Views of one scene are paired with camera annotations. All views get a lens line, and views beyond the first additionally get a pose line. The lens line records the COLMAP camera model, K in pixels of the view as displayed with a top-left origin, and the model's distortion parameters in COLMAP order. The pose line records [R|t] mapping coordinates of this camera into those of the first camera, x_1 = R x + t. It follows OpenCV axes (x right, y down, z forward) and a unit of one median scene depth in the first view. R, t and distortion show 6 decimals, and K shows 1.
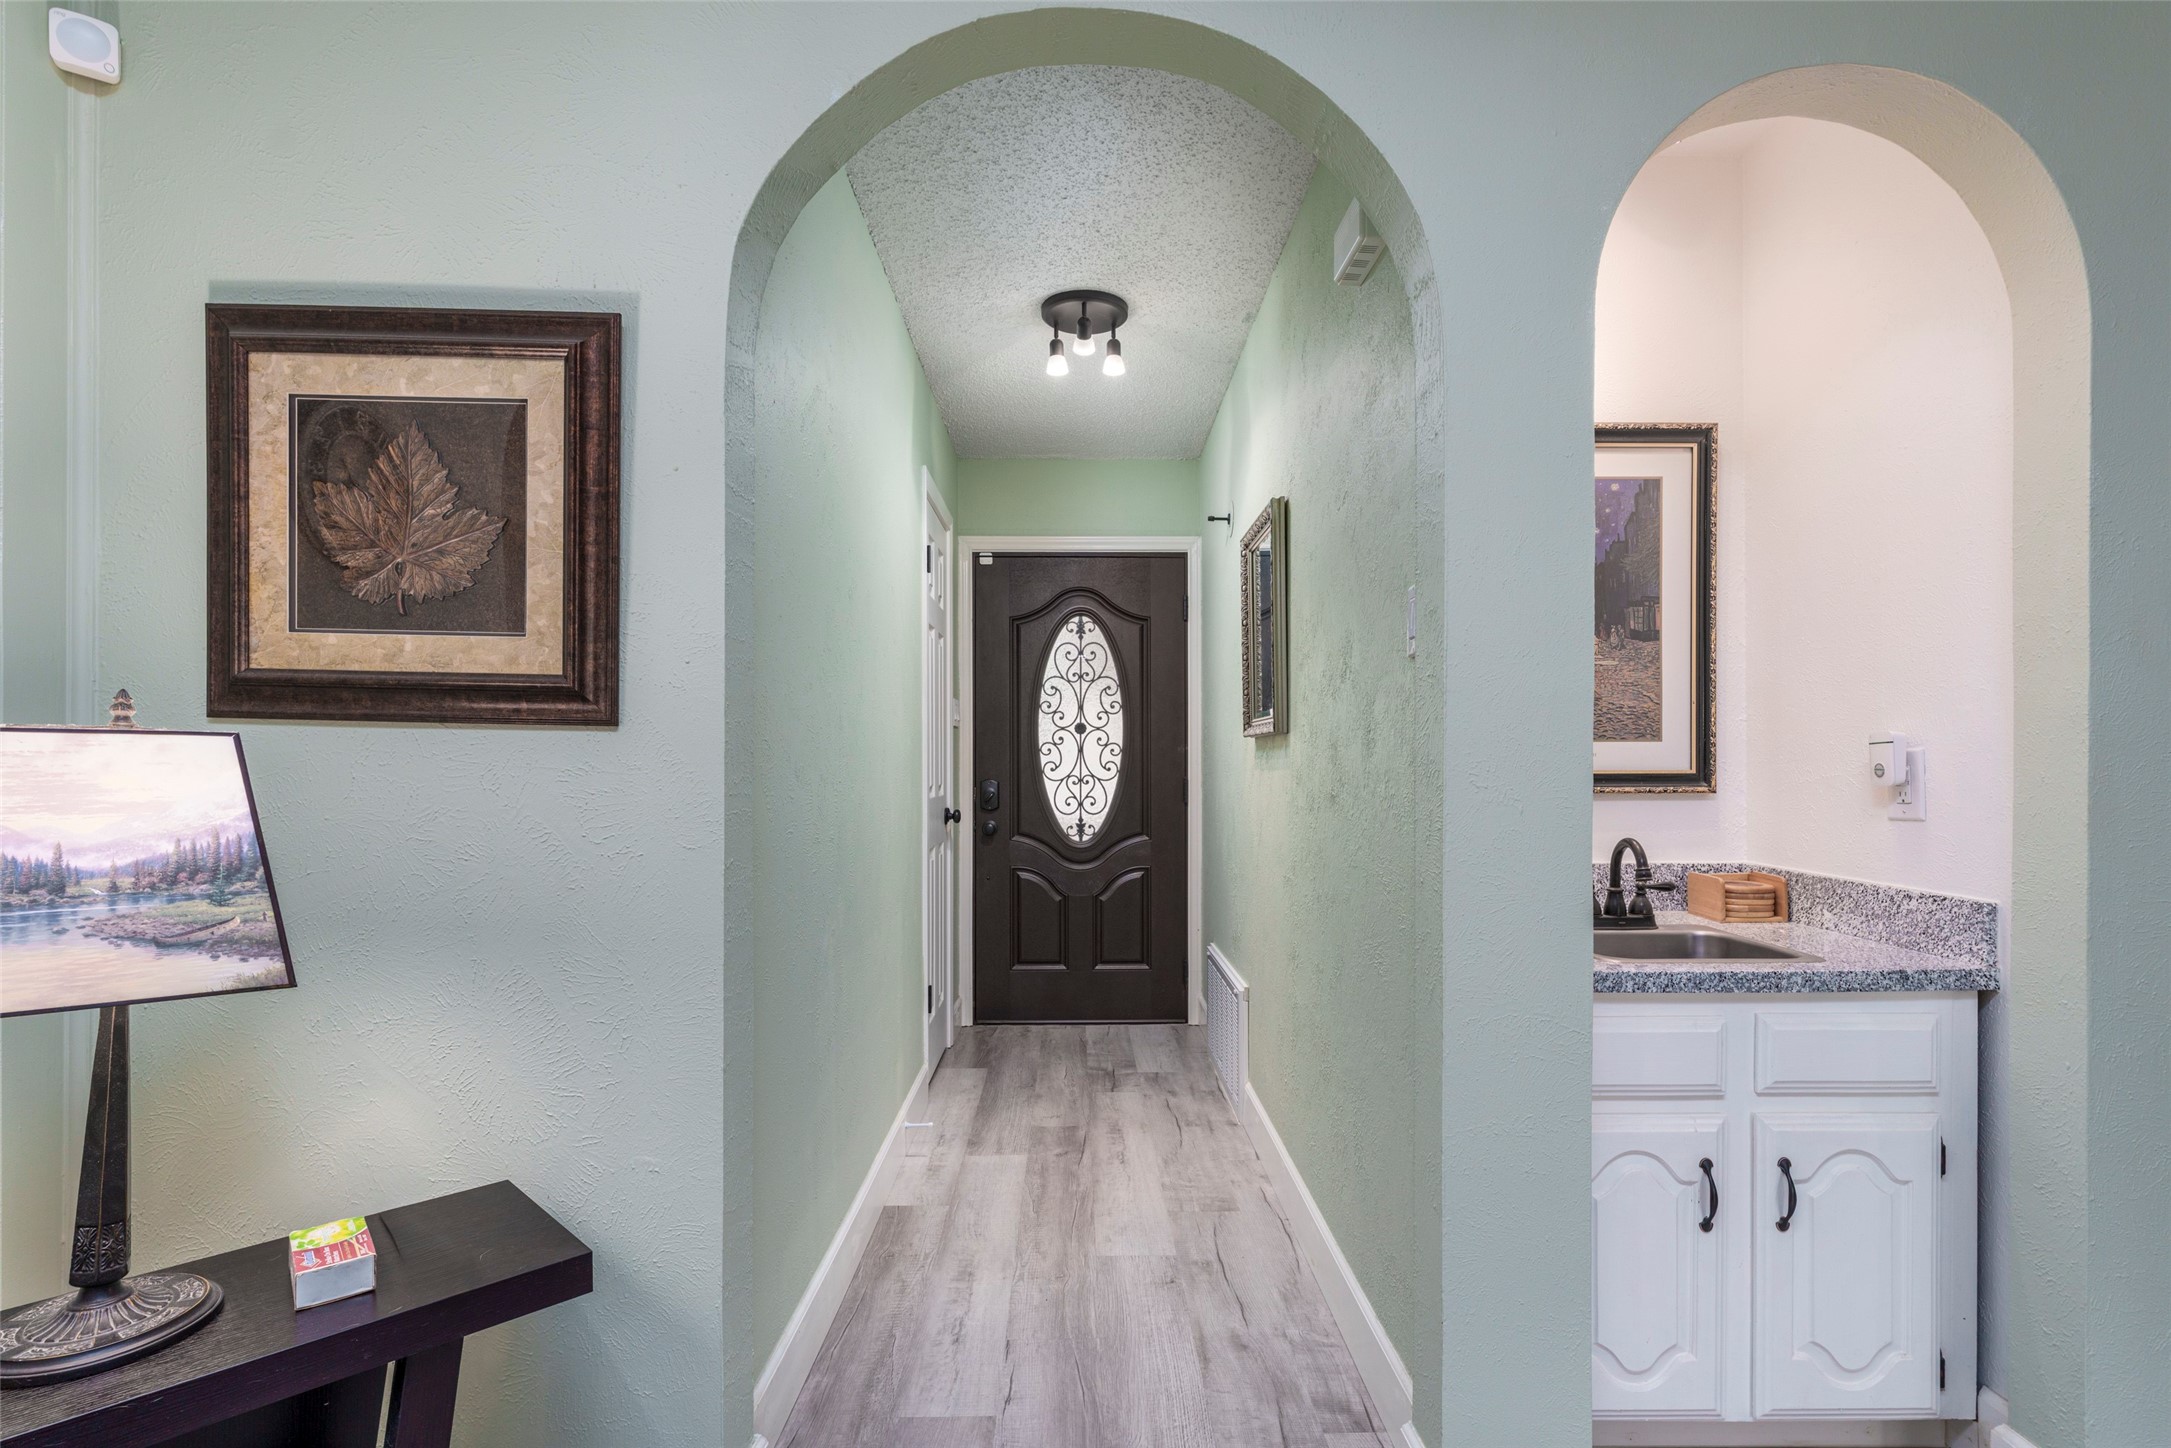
lens RADIAL K [[1040.4, 0, 1088.1], [0, 1040.4, 765.8], [0, 0, 1]] dist [-0.000073, -0.000053]
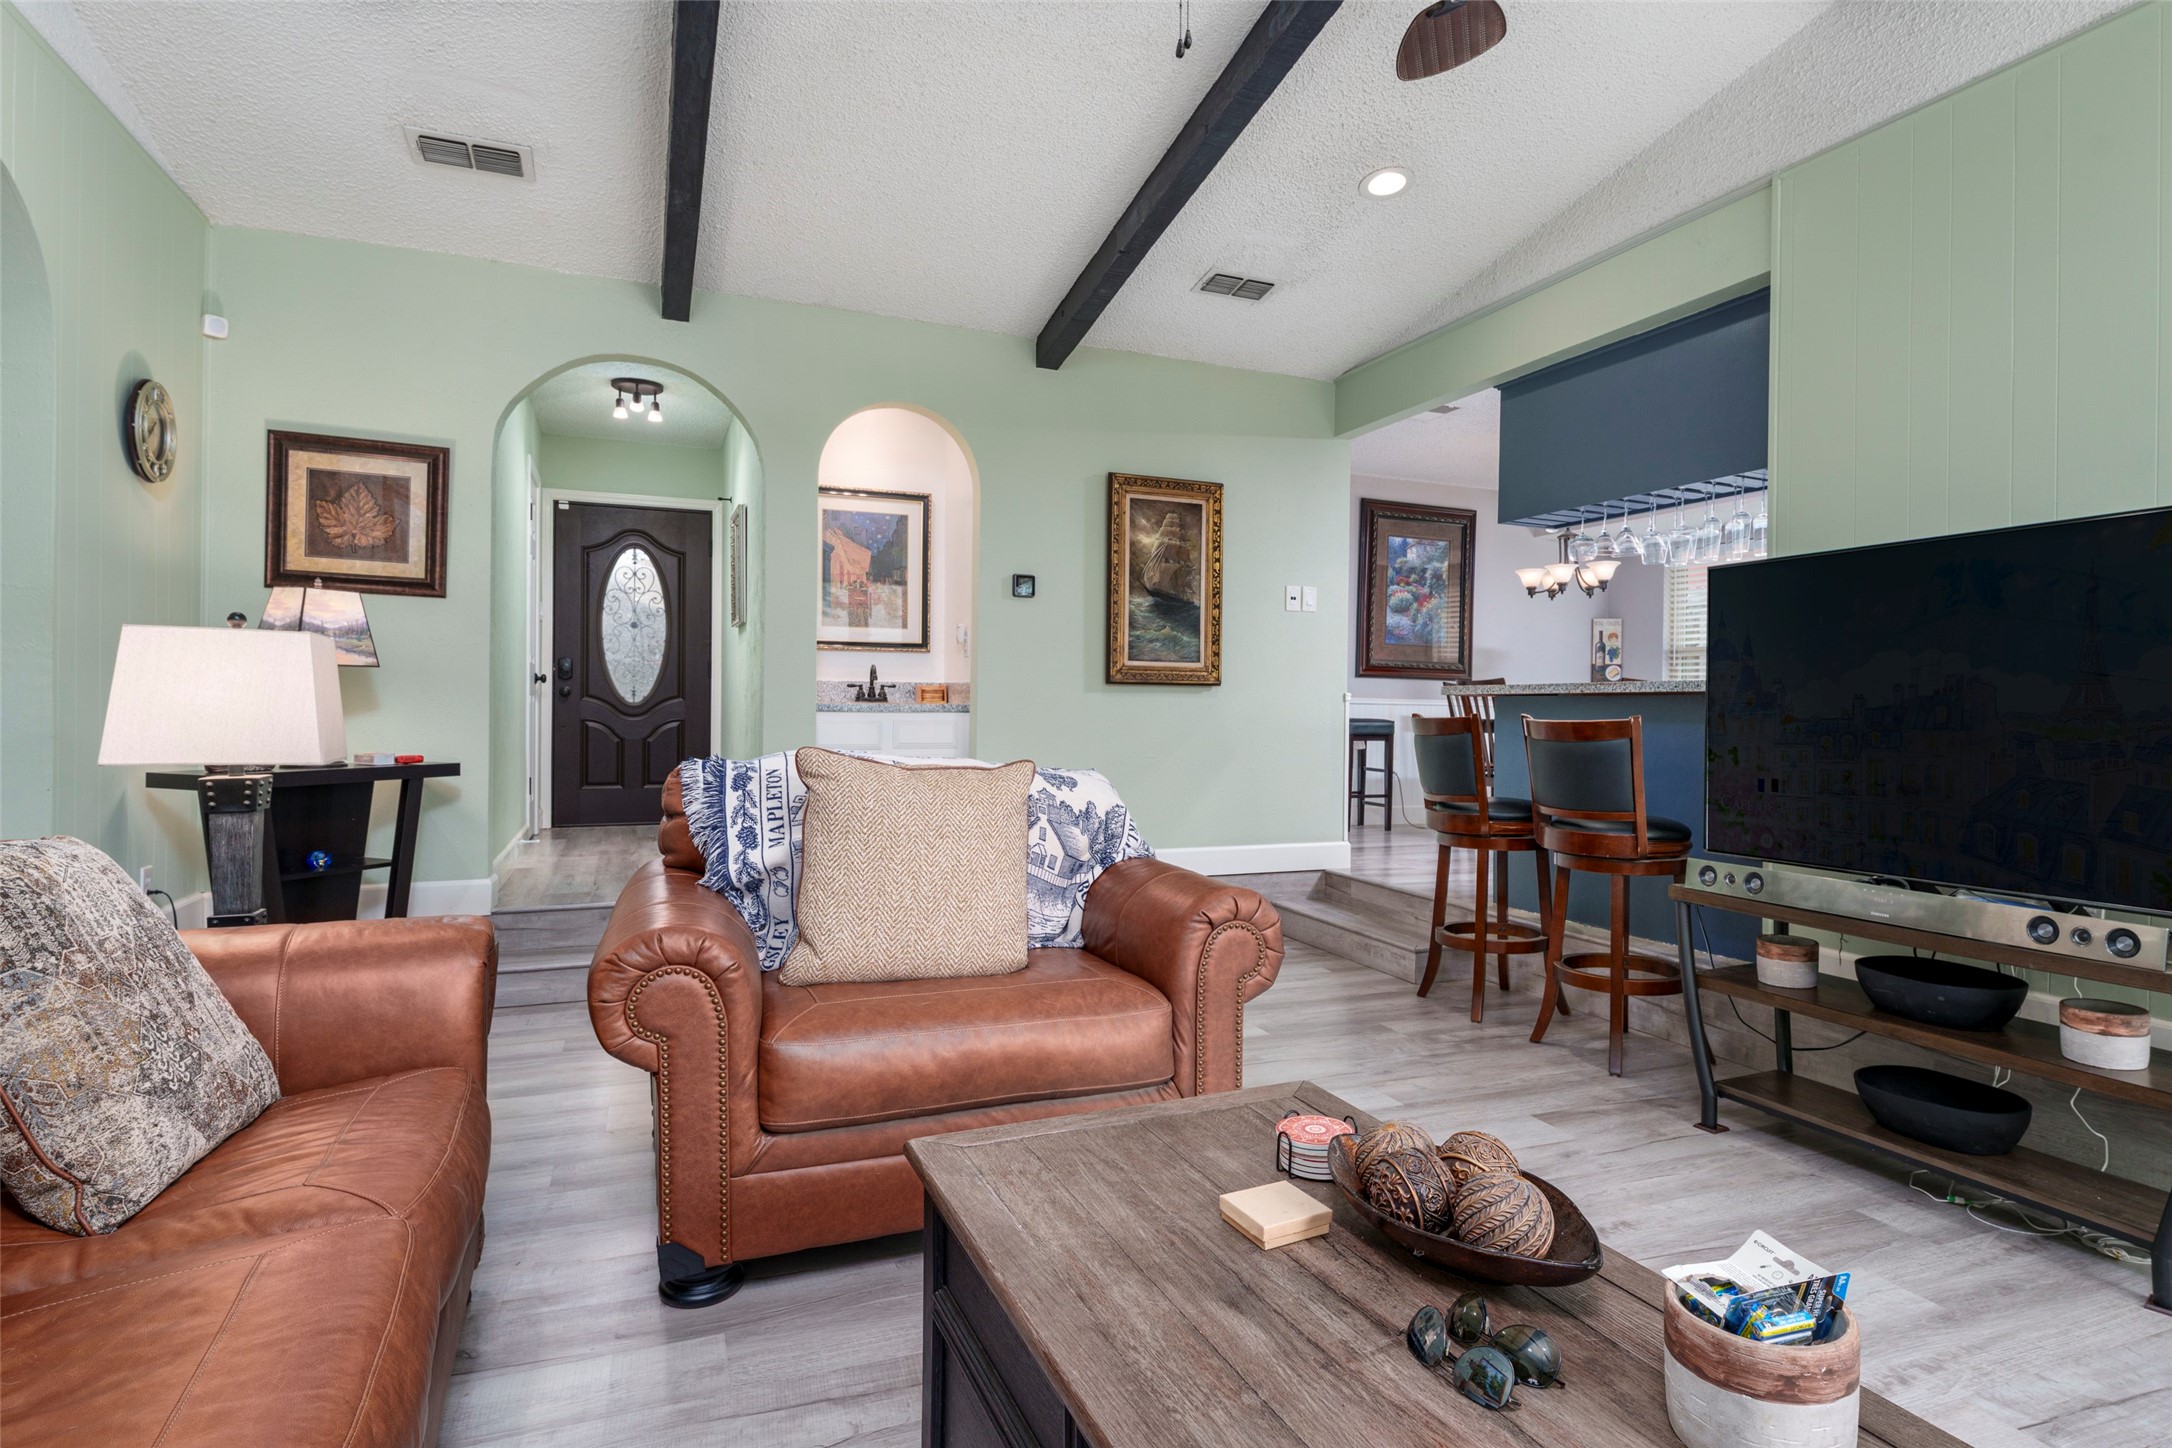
lens RADIAL K [[1168.3, 0, 1152.6], [0, 1168.3, 712.1], [0, 0, 1]] dist [-0.000561, -0.000773]
pose [[0.918260, 0.007306, 0.395910, 0.018404], [-0.009730, 0.999944, 0.004115, 0.106309], [-0.395858, -0.007630, 0.918280, -1.177513]]
